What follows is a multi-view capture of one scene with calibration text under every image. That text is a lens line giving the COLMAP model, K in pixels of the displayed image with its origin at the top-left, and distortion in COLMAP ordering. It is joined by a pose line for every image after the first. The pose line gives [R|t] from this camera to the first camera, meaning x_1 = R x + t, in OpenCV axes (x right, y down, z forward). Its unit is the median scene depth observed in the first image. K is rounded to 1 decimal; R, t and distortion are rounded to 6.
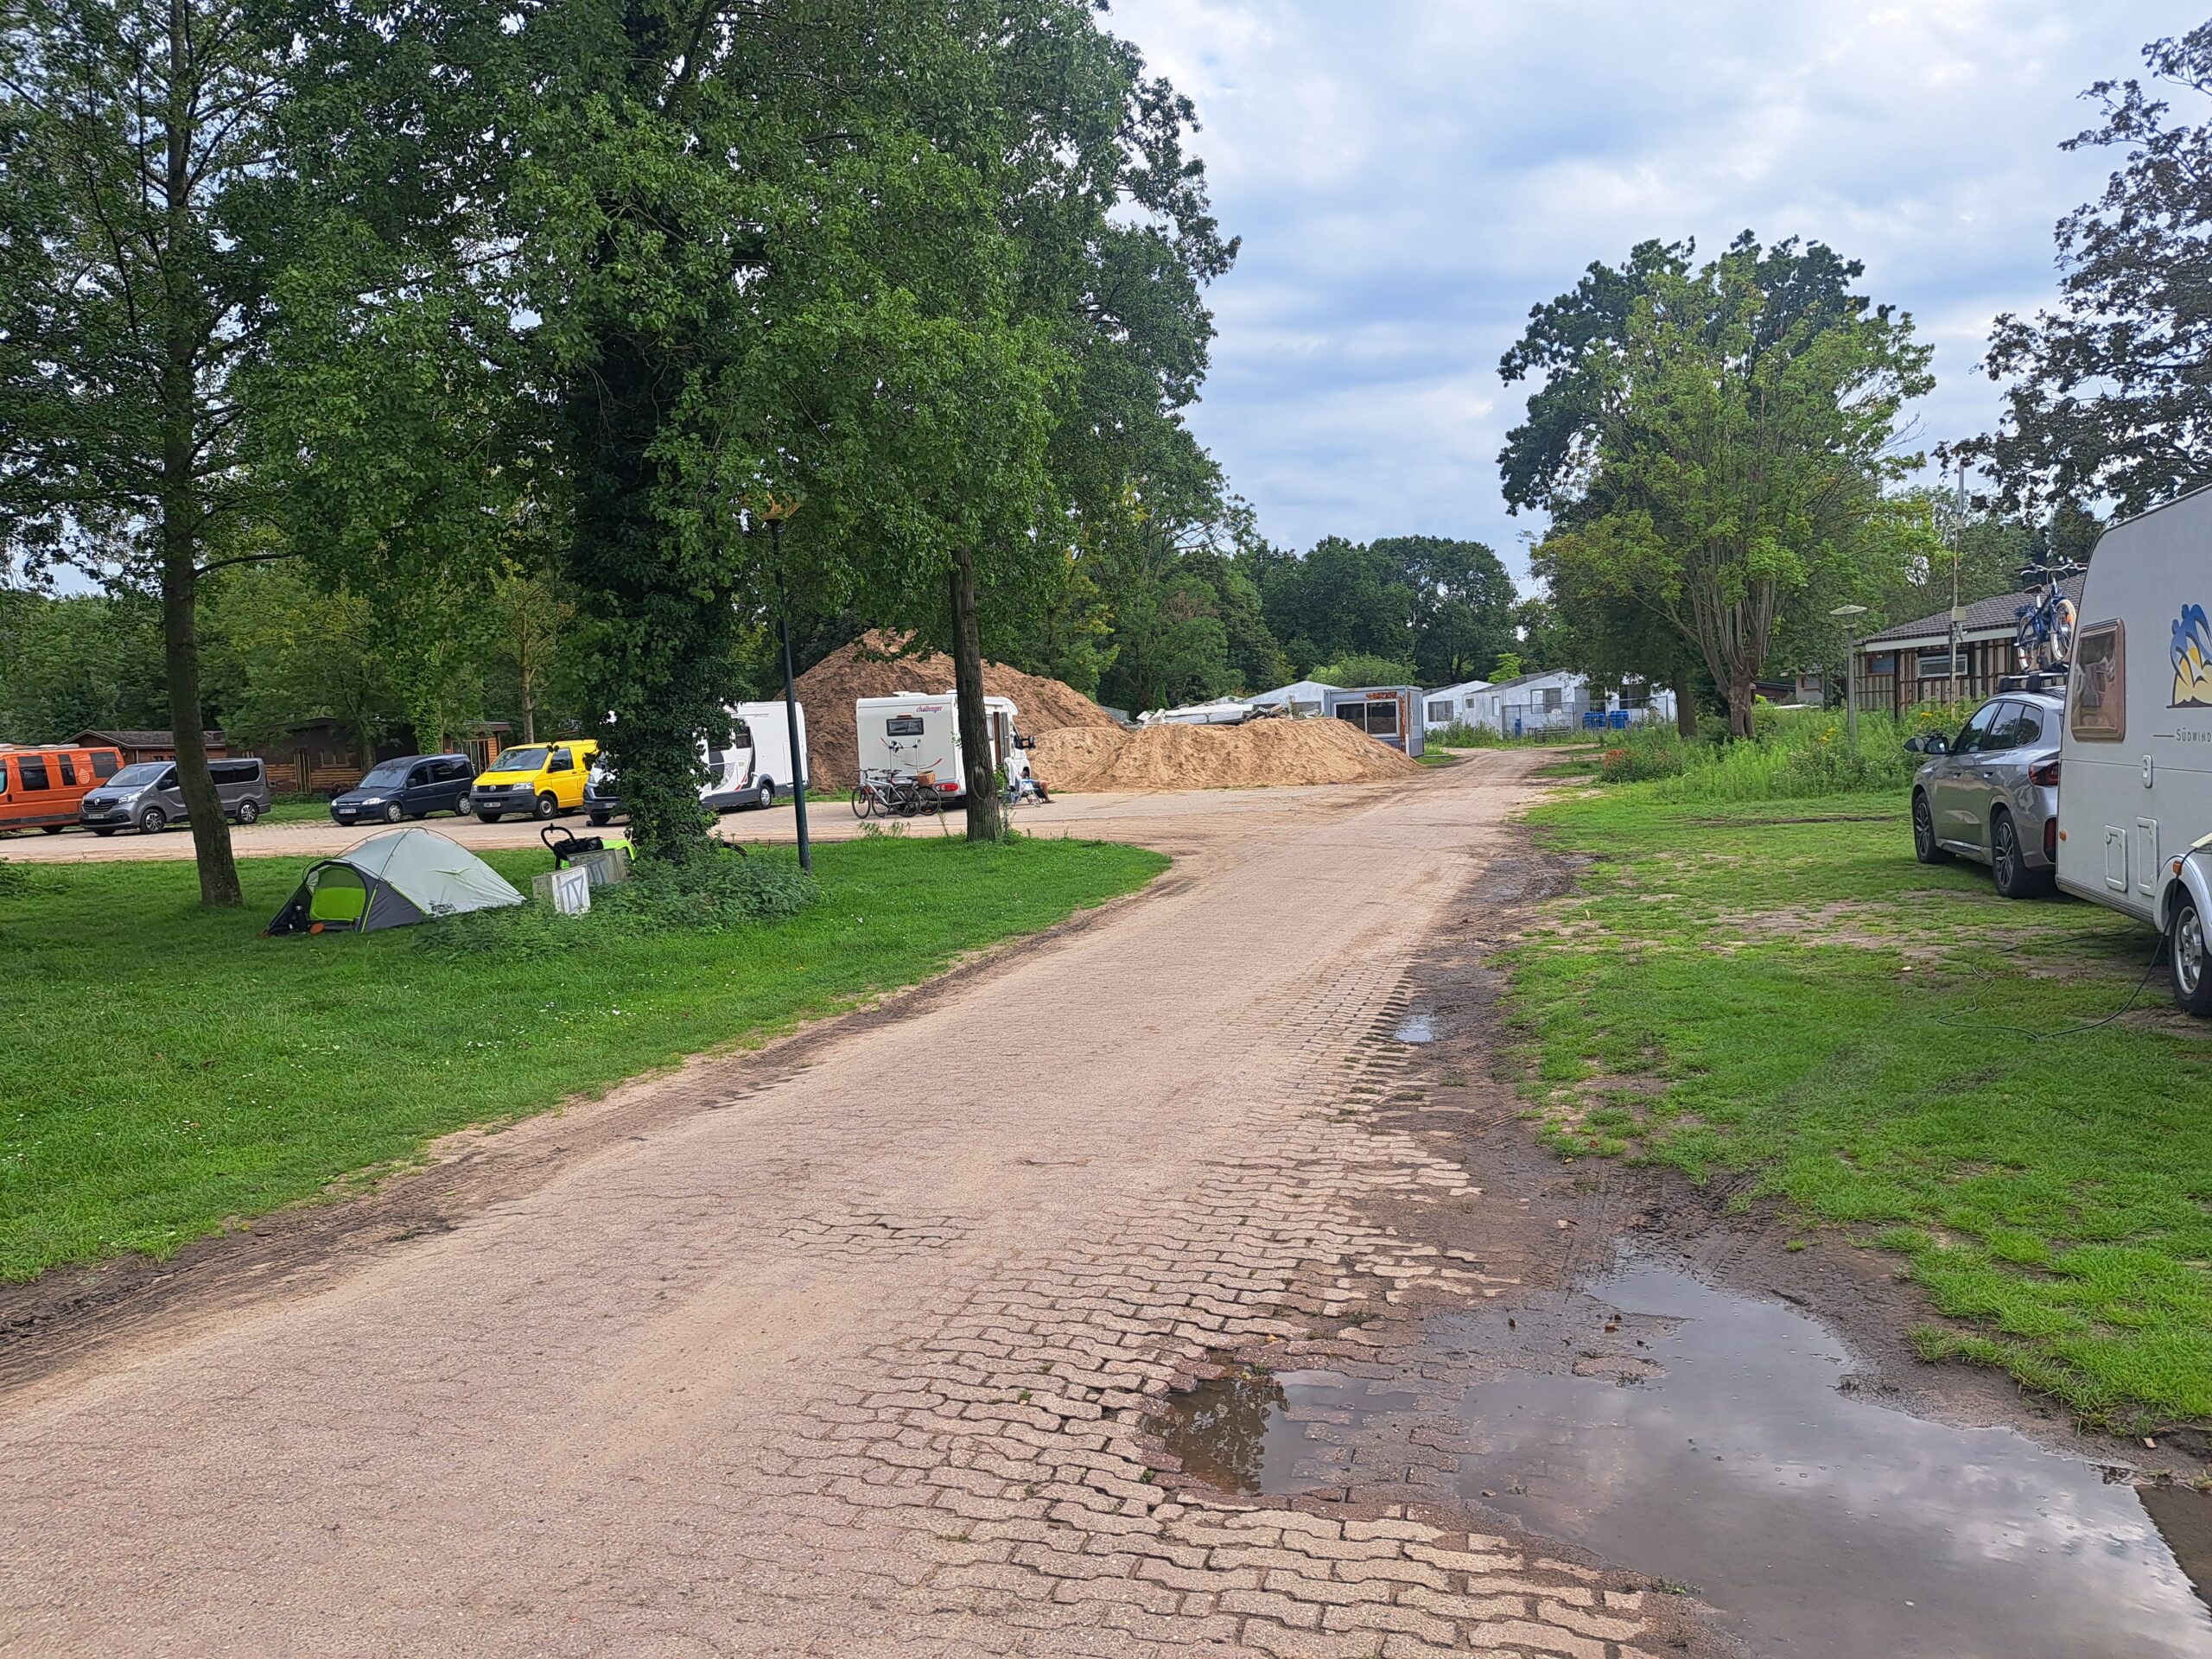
lens RADIAL K [[1604.9, 0, 1146.4], [0, 1604.9, 839.5], [0, 0, 1]] dist [0.075742, -0.083118]
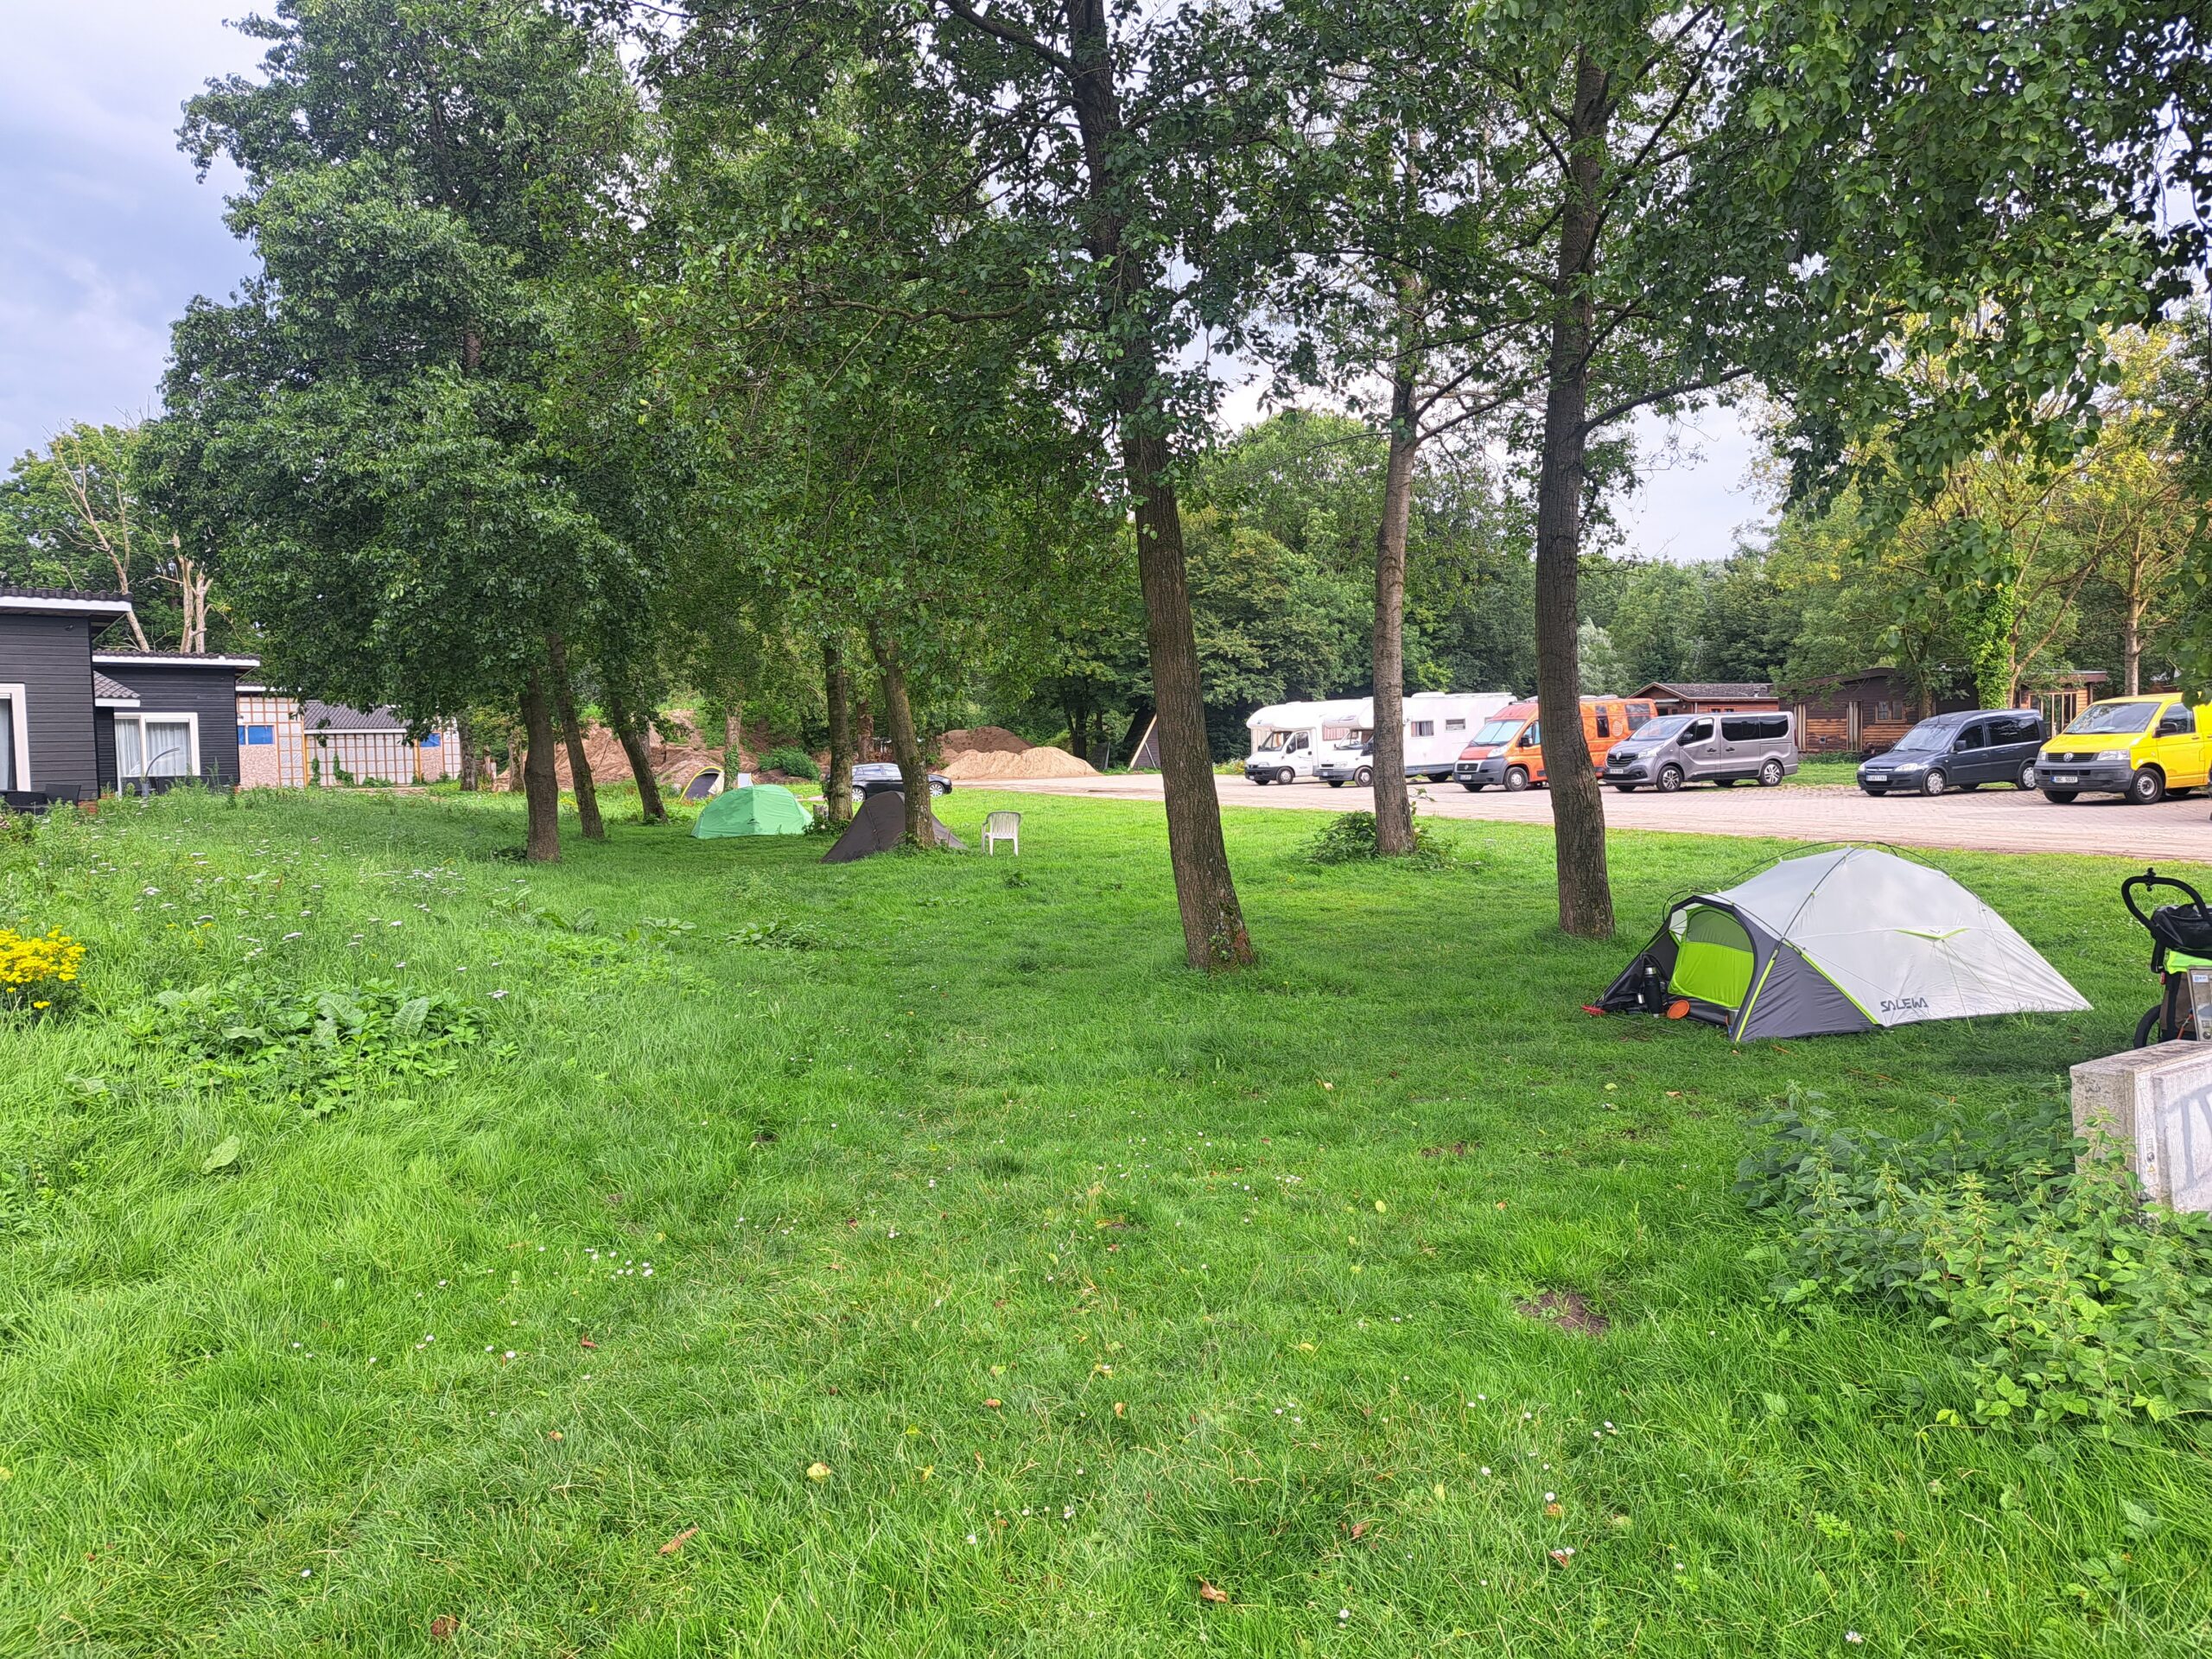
lens RADIAL K [[1604.9, 0, 1156.5], [0, 1604.9, 820.4], [0, 0, 1]] dist [0.075742, -0.083118]
pose [[0.619416, 0.065367, -0.782337, -0.078410], [-0.053382, 0.997728, 0.041099, -0.010338], [0.783246, 0.016306, 0.621498, 0.213242]]
